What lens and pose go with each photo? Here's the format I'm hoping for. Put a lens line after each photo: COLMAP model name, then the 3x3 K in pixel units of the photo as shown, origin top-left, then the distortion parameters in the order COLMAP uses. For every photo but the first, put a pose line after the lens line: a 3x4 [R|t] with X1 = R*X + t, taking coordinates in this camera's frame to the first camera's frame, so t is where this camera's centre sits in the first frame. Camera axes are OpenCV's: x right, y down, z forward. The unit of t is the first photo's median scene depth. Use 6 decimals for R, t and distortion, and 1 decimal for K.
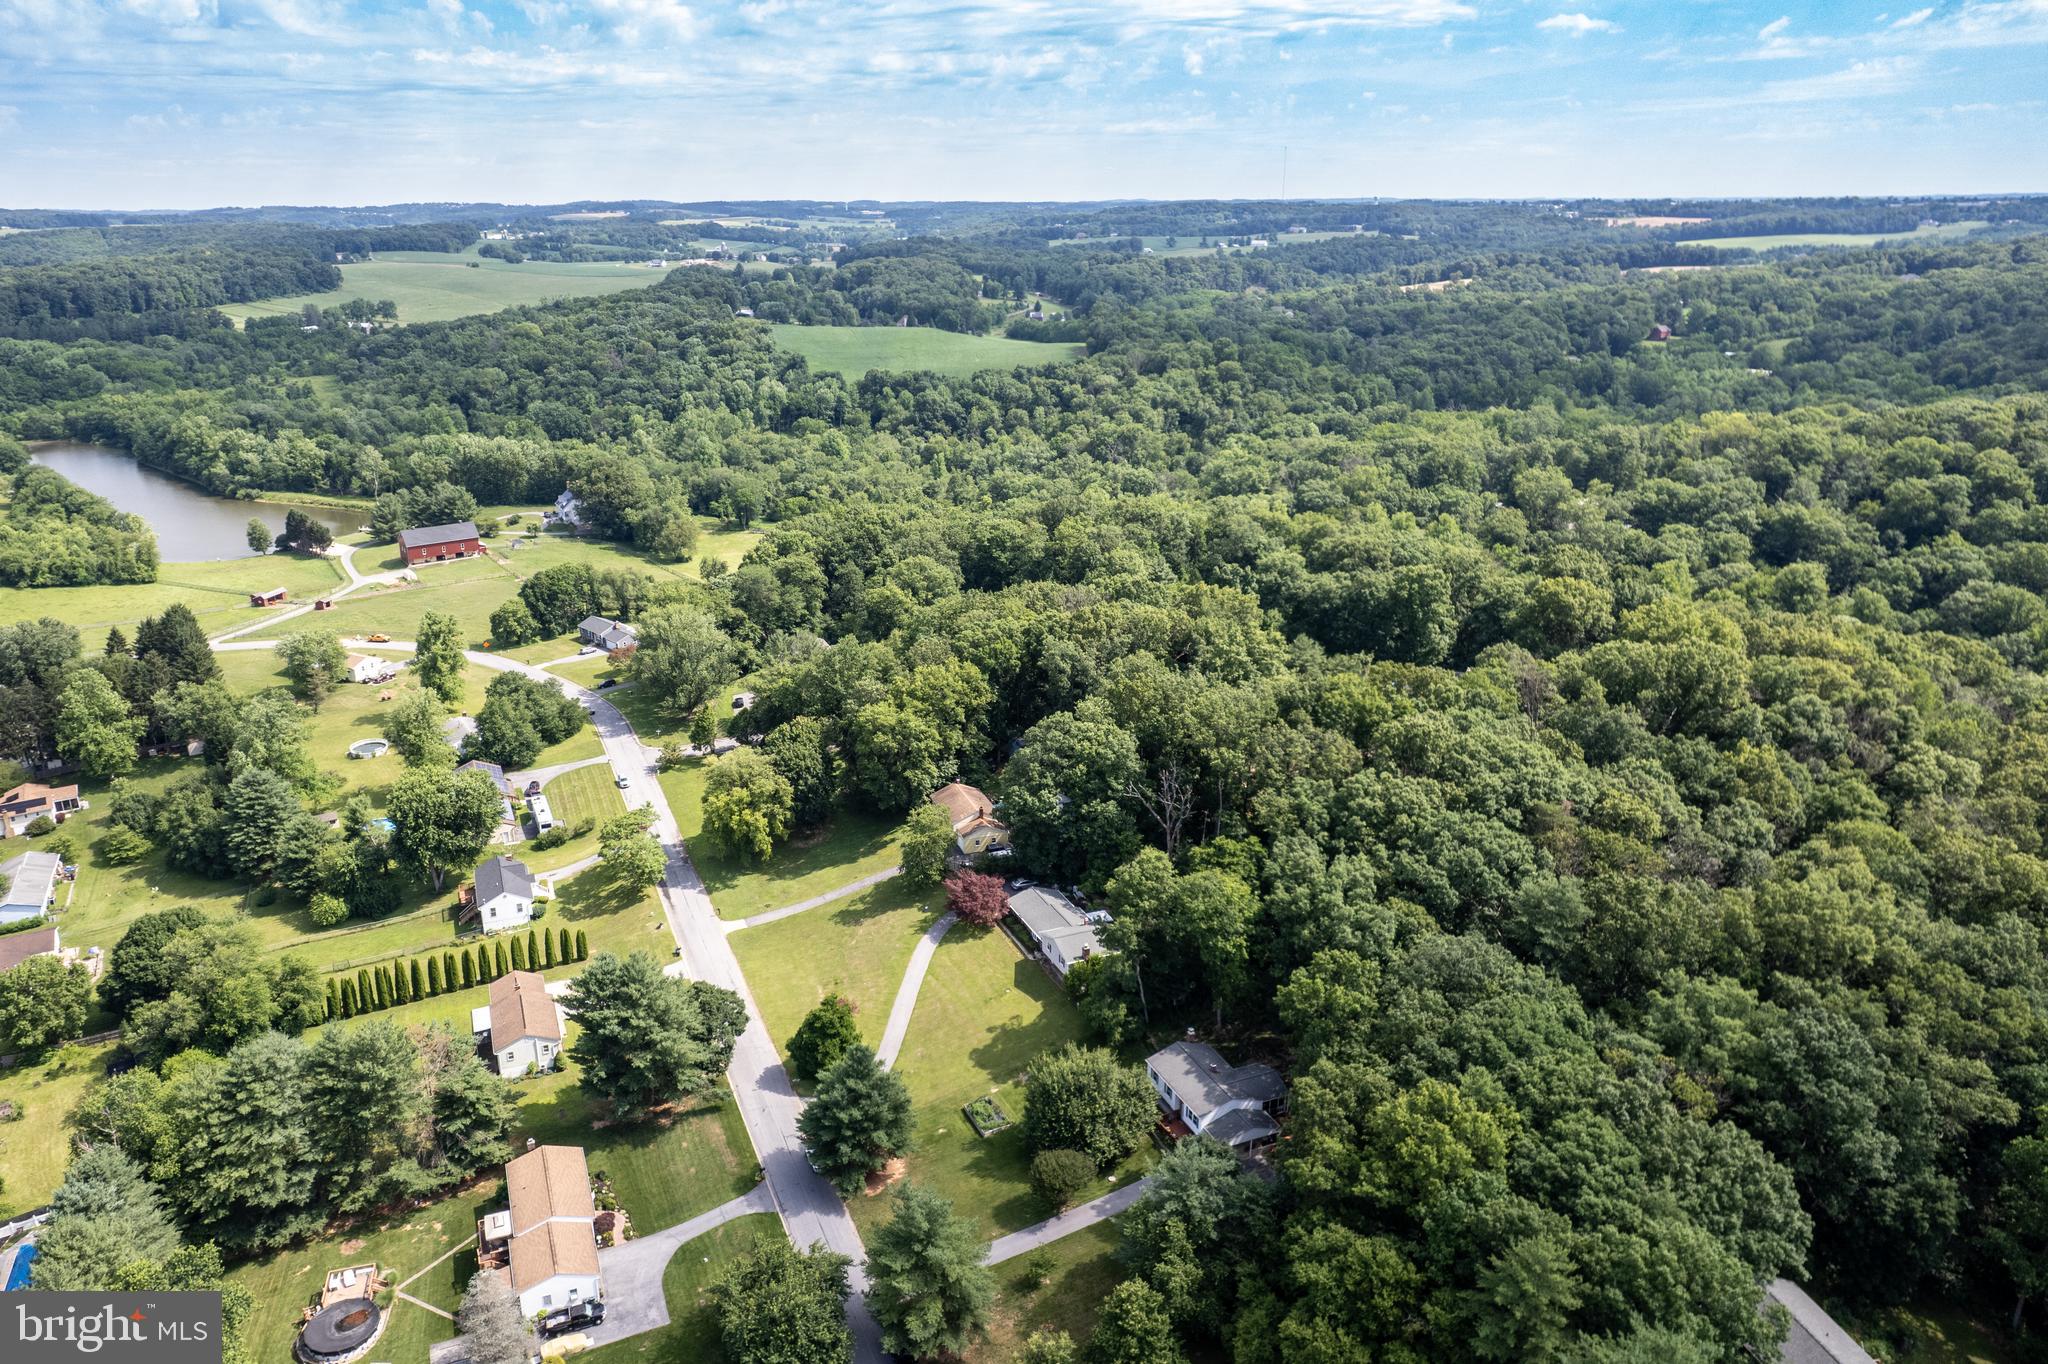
lens RADIAL K [[1310.0, 0, 1024.4], [0, 1310.0, 714.7], [0, 0, 1]] dist [-0.080776, 0.080722]
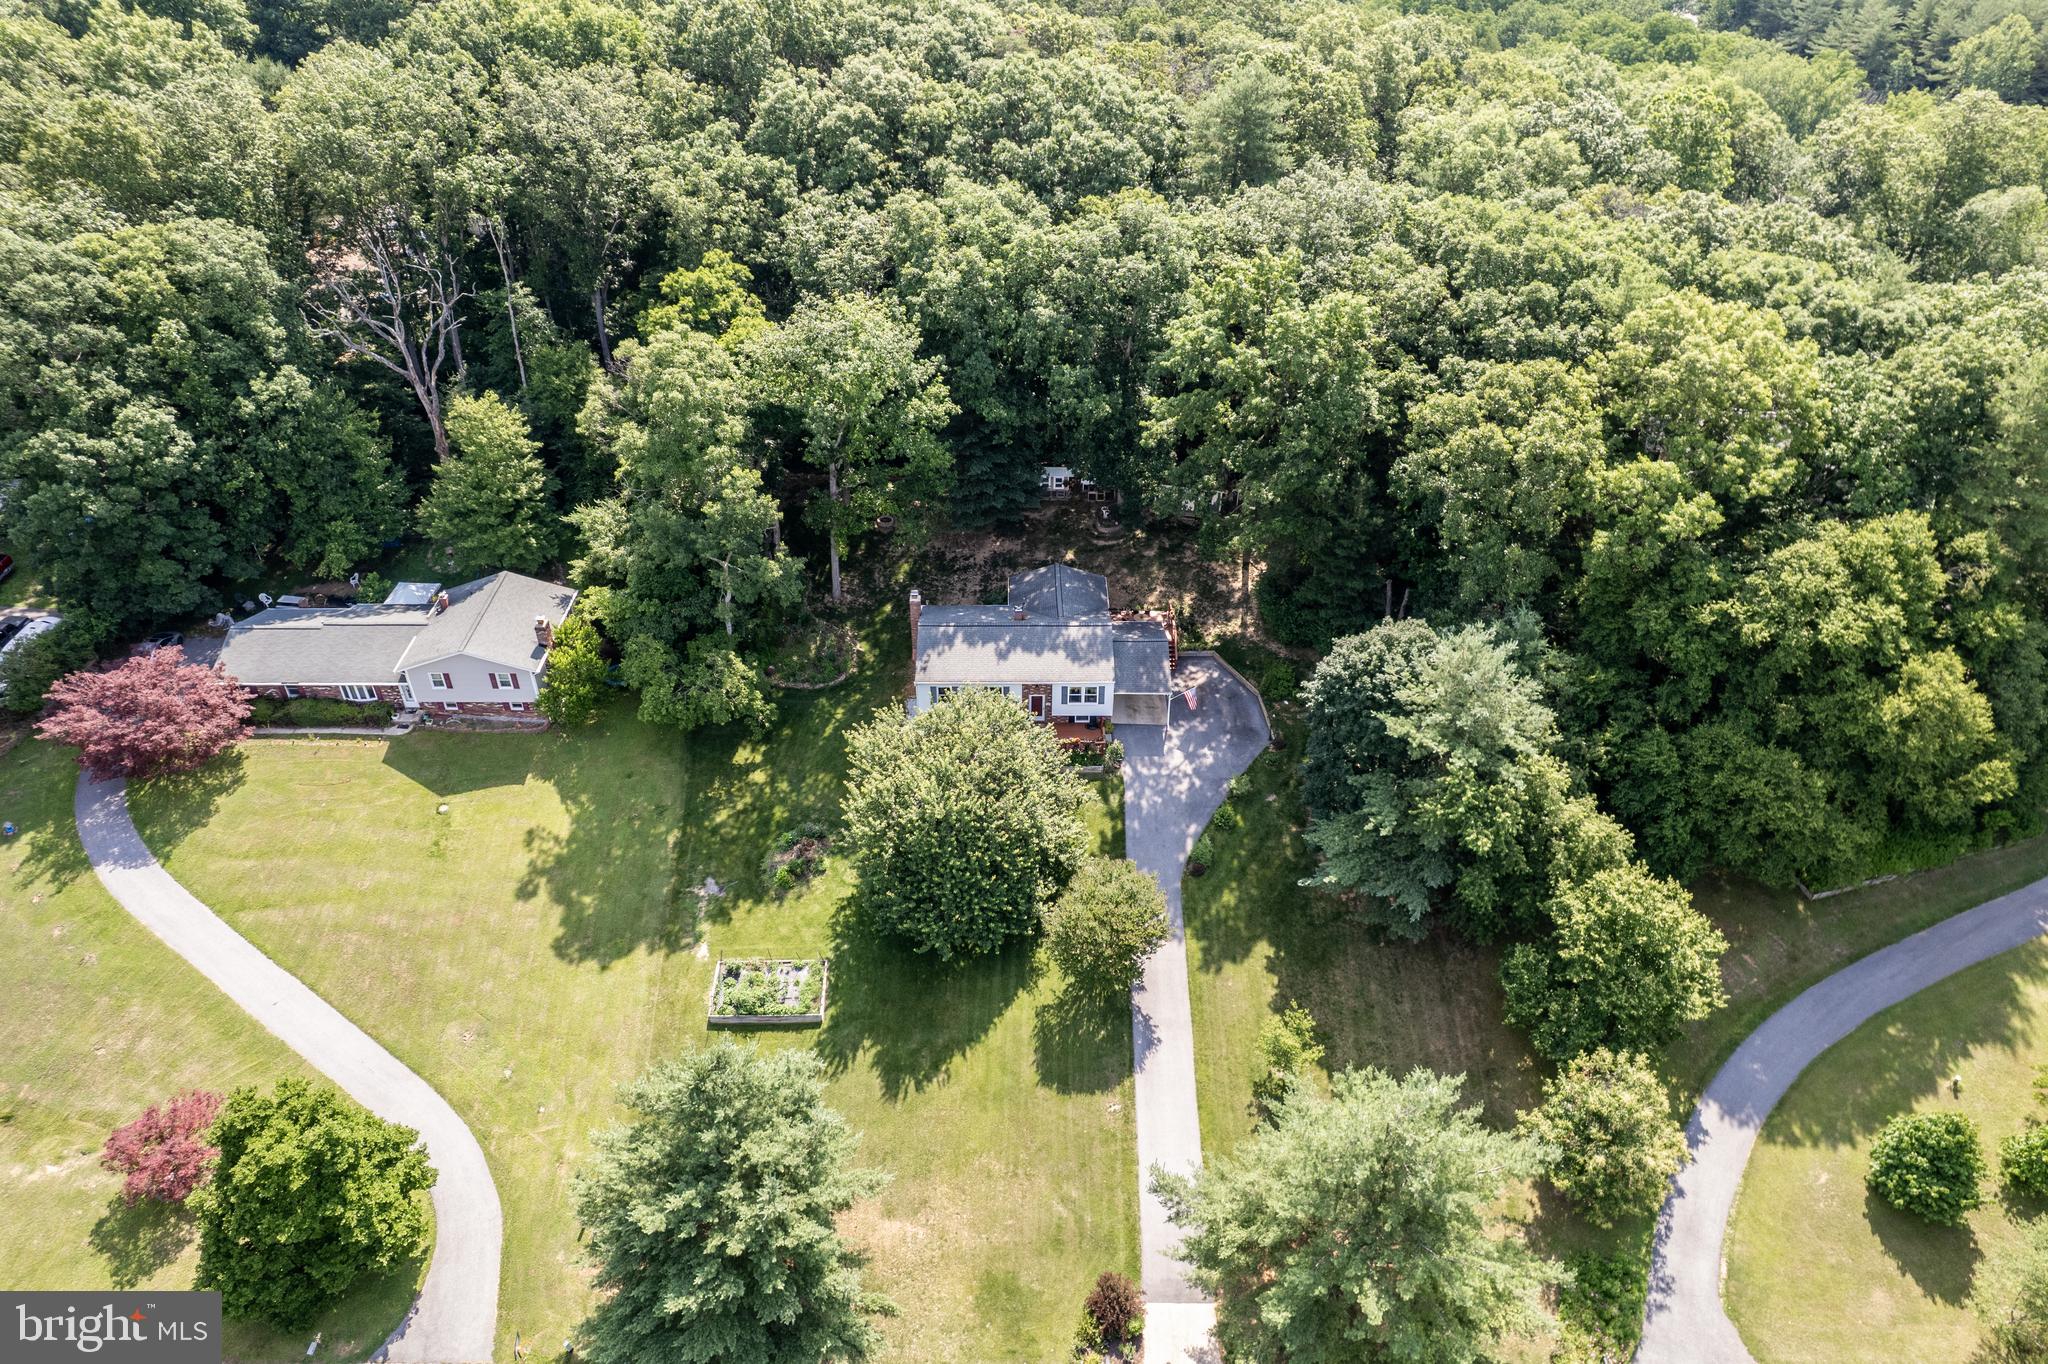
lens RADIAL K [[1380.5, 0, 1018.6], [0, 1380.5, 687.7], [0, 0, 1]] dist [-0.062008, 0.058279]
pose [[0.415679, -0.556784, 0.719167, -0.233658], [0.314115, 0.829950, 0.460994, 0.022679], [-0.853547, 0.034276, 0.519887, 0.568825]]
